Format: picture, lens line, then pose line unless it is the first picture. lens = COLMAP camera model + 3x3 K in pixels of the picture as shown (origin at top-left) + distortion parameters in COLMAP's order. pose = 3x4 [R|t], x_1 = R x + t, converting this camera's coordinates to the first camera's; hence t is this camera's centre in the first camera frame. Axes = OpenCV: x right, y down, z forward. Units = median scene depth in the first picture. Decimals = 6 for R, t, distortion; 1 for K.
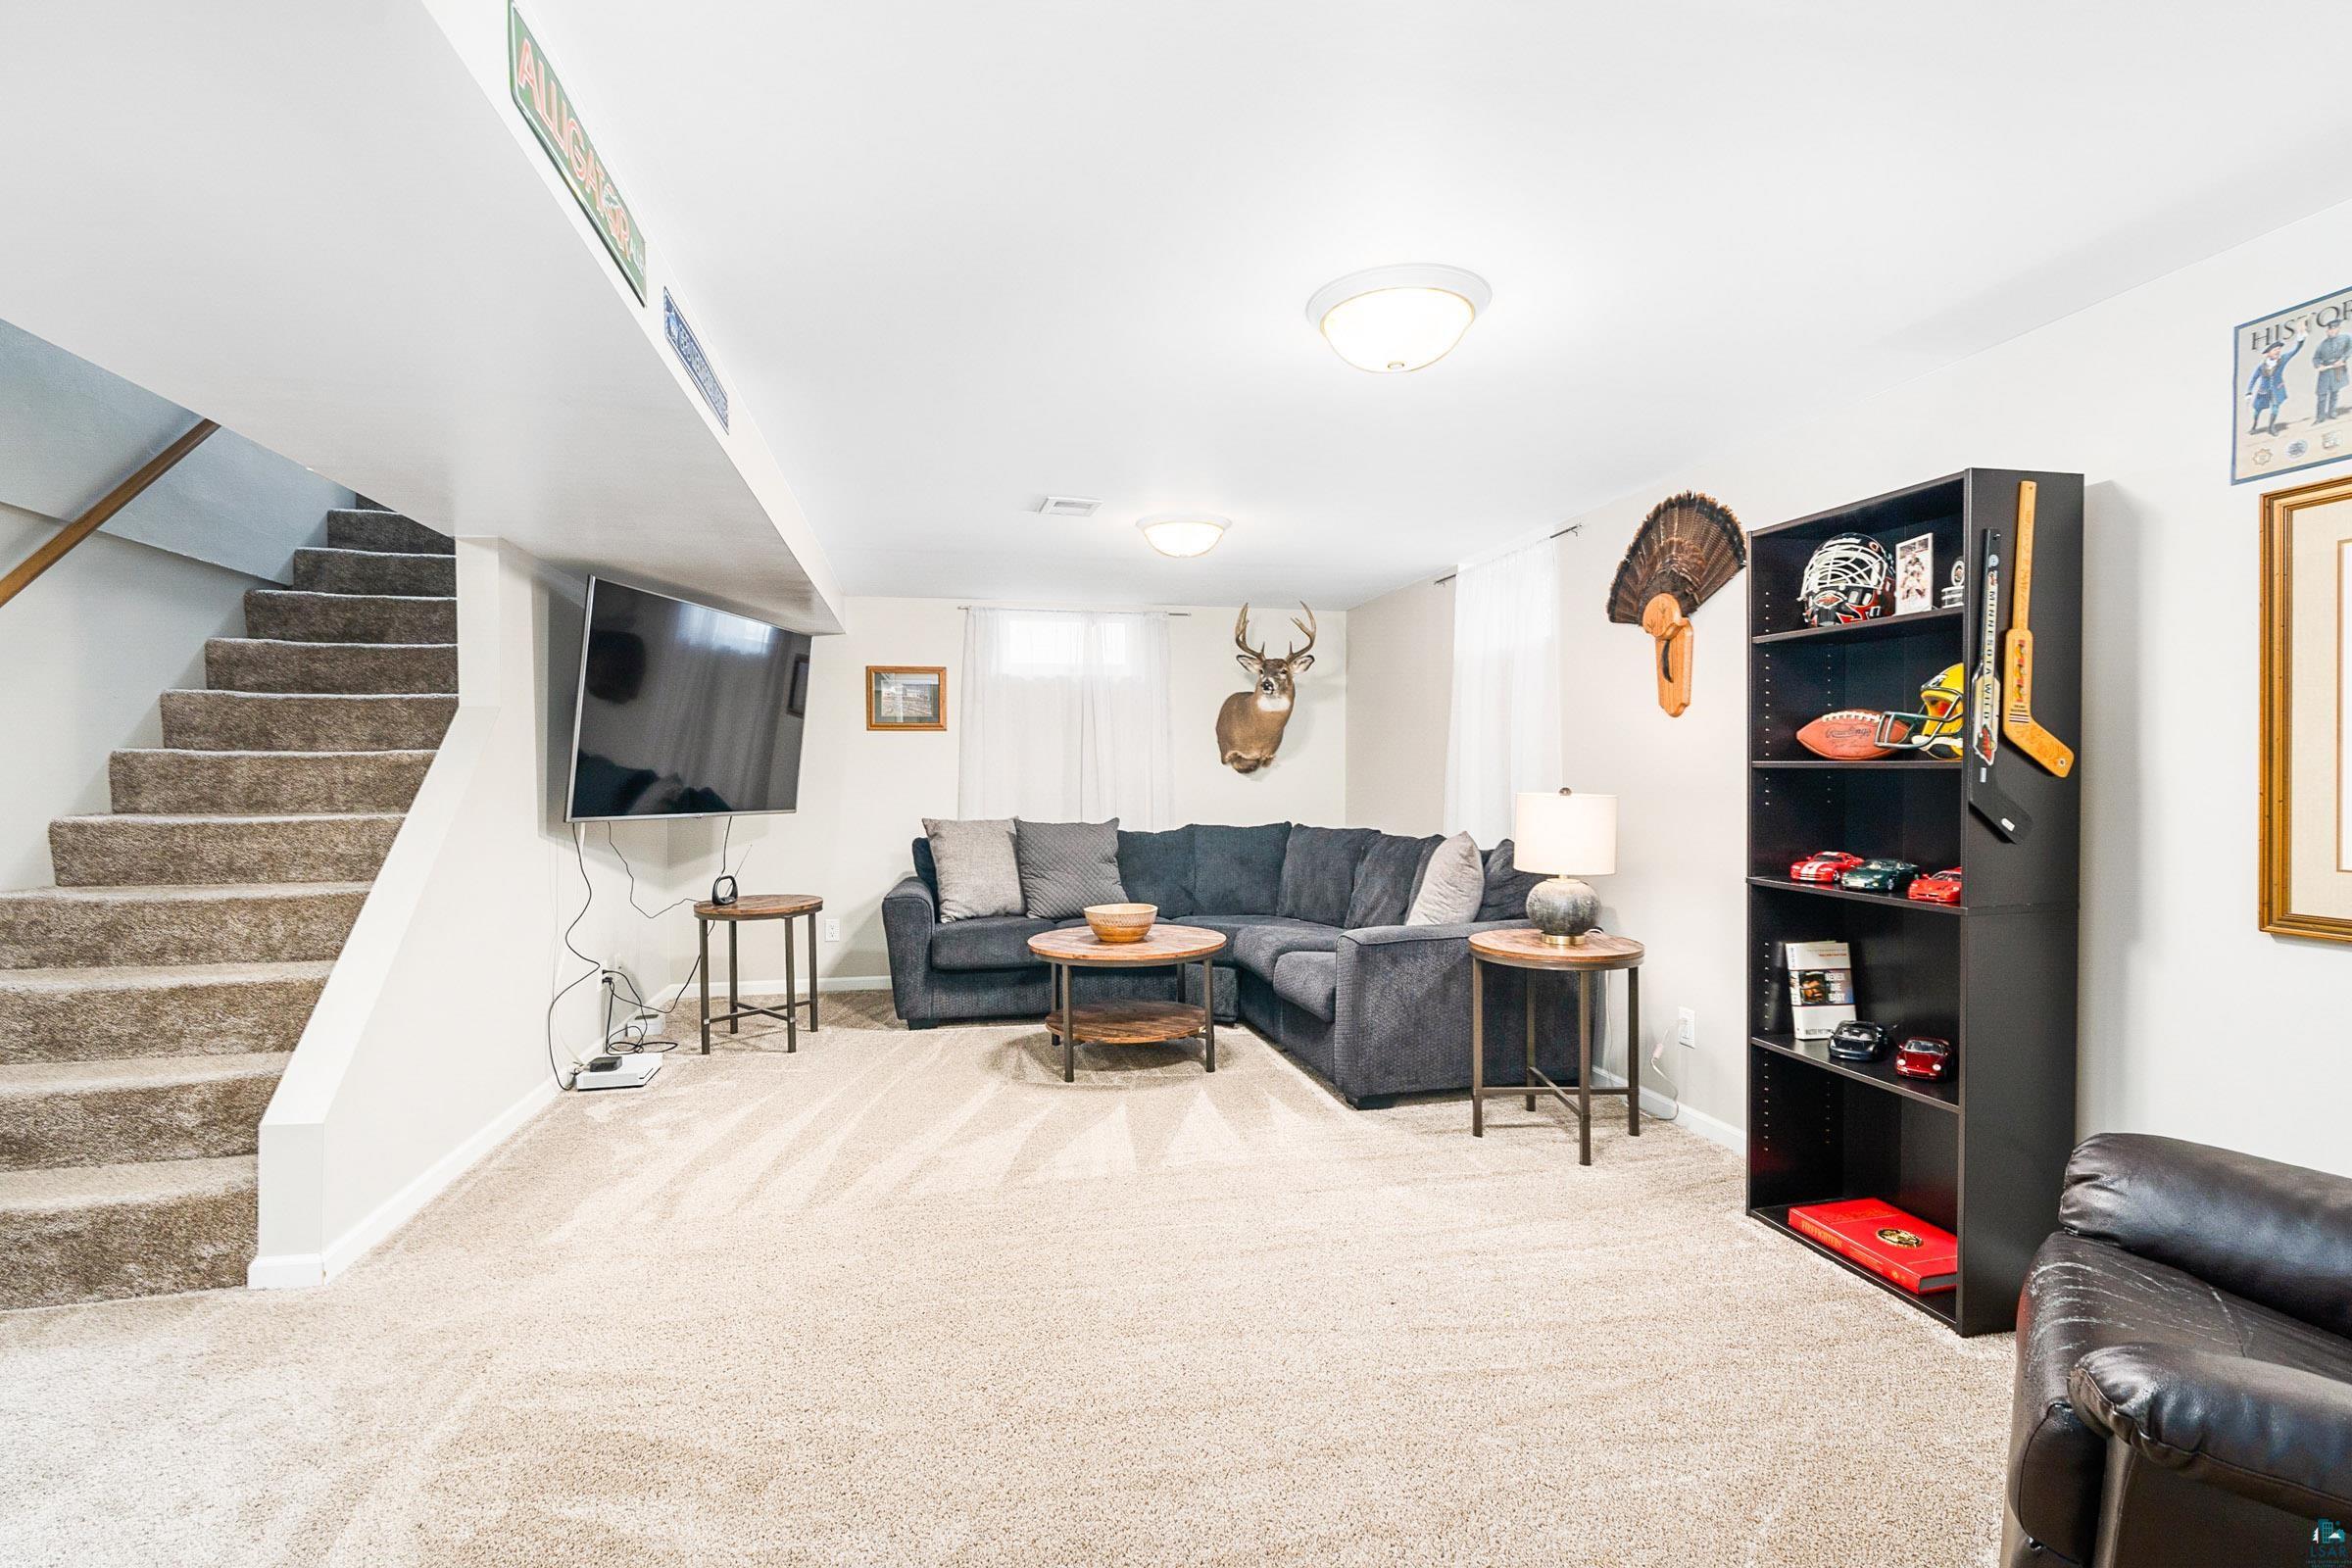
lens RADIAL K [[1069.0, 0, 1175.3], [0, 1069.0, 791.2], [0, 0, 1]] dist [-0.015134, 0.003381]
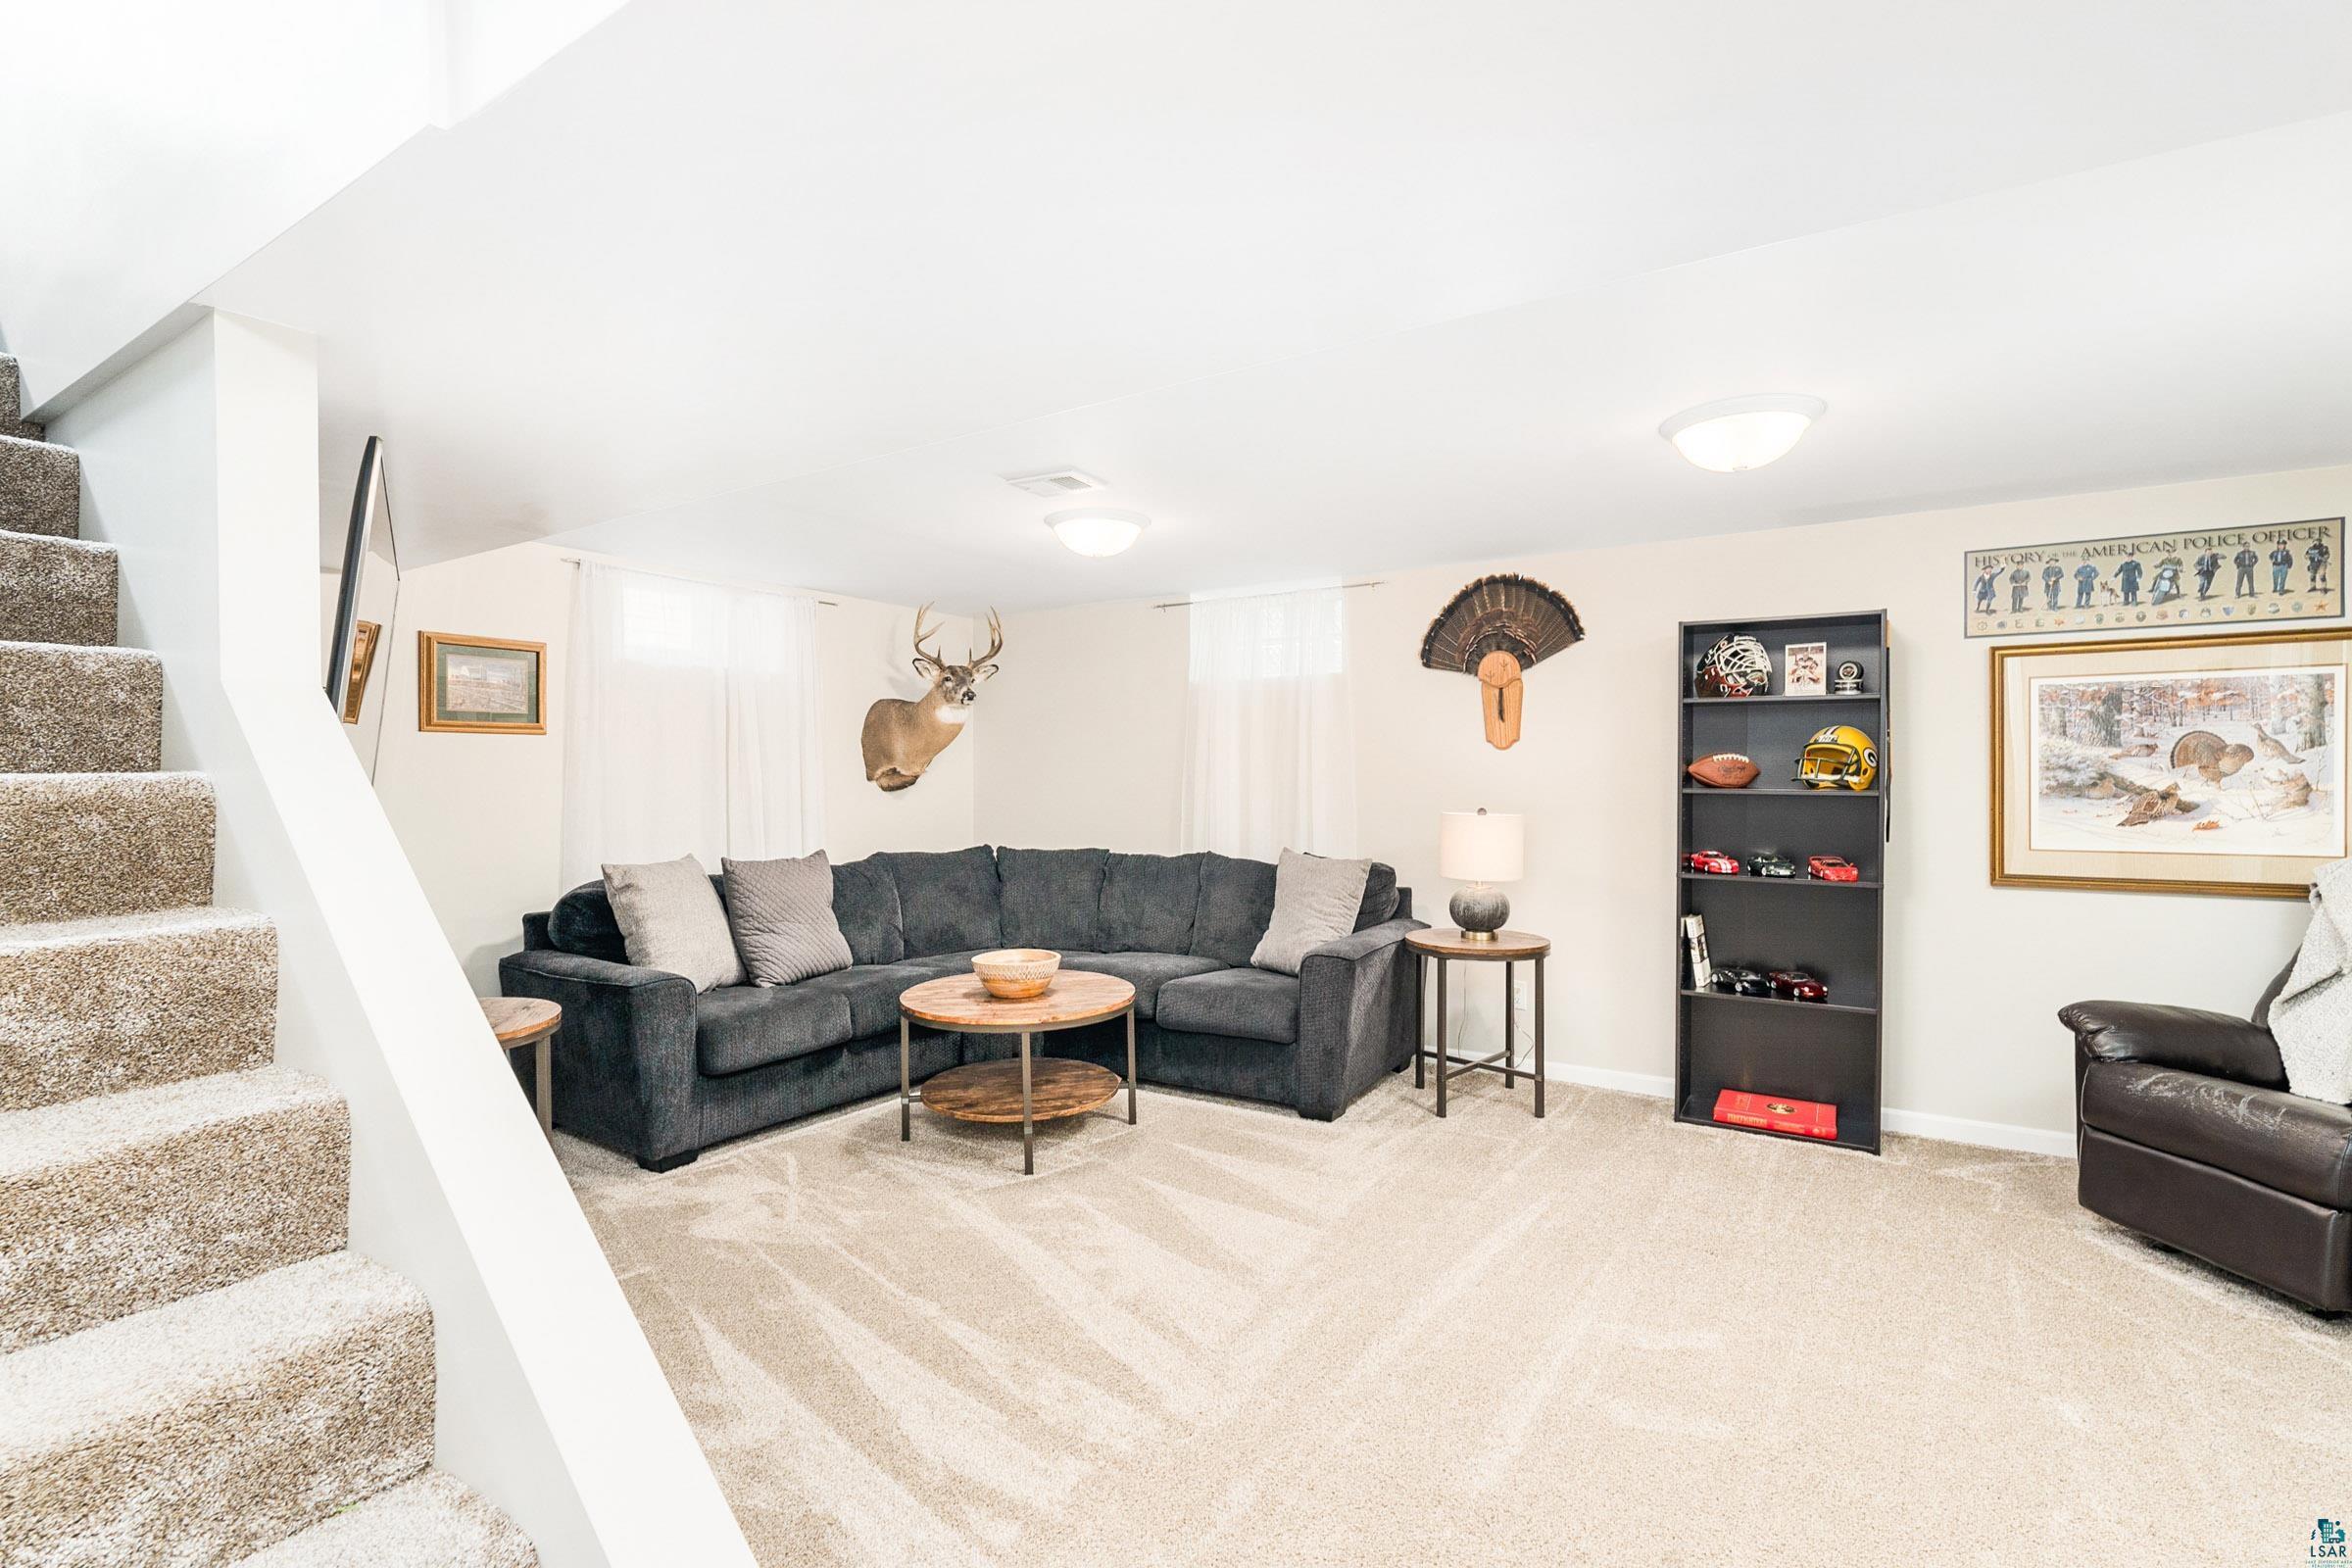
lens RADIAL K [[1069.0, 0, 1175.3], [0, 1069.0, 767.3], [0, 0, 1]] dist [-0.015134, 0.003381]
pose [[0.707553, 0.004557, 0.706645, -0.670187], [0.012632, 0.999738, -0.019095, -0.028017], [-0.706547, 0.022437, 0.707310, 0.365901]]
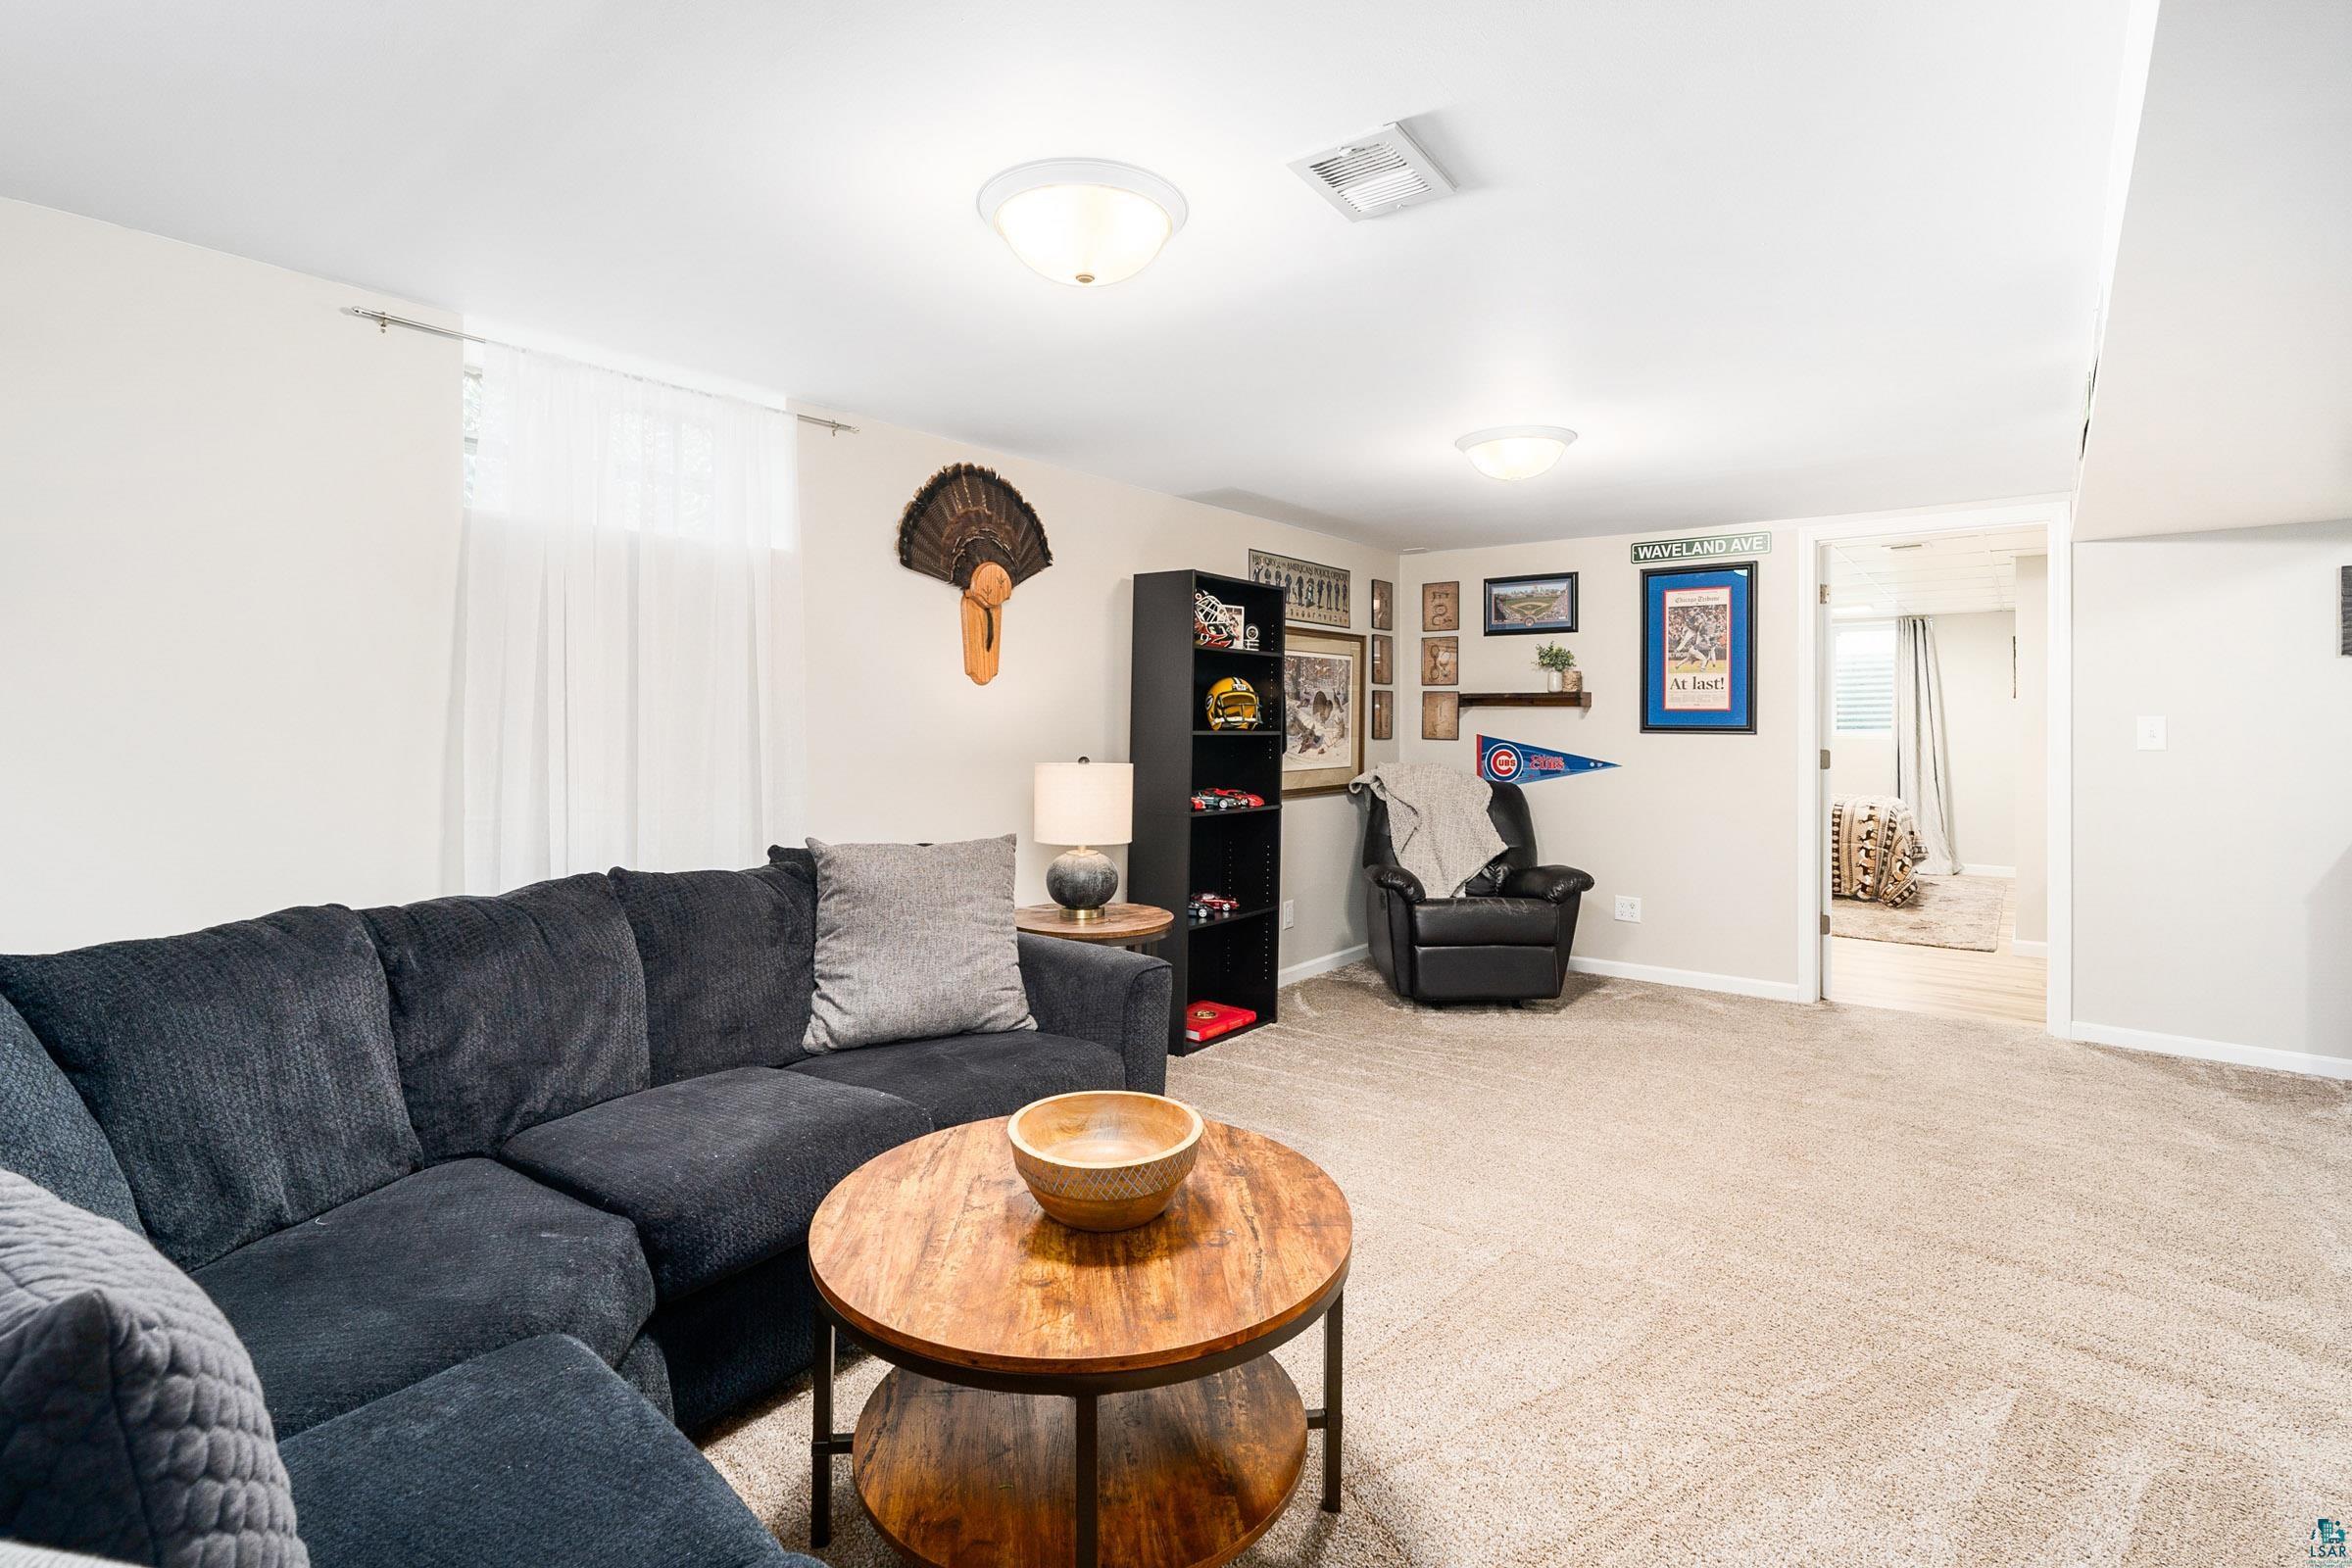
lens RADIAL K [[1069.0, 0, 1181.8], [0, 1069.0, 727.6], [0, 0, 1]] dist [-0.015134, 0.003381]
pose [[-0.624394, 0.003707, 0.781100, -0.422001], [0.019838, 0.999741, 0.011113, -0.035600], [-0.780857, 0.022434, -0.624307, 1.427230]]
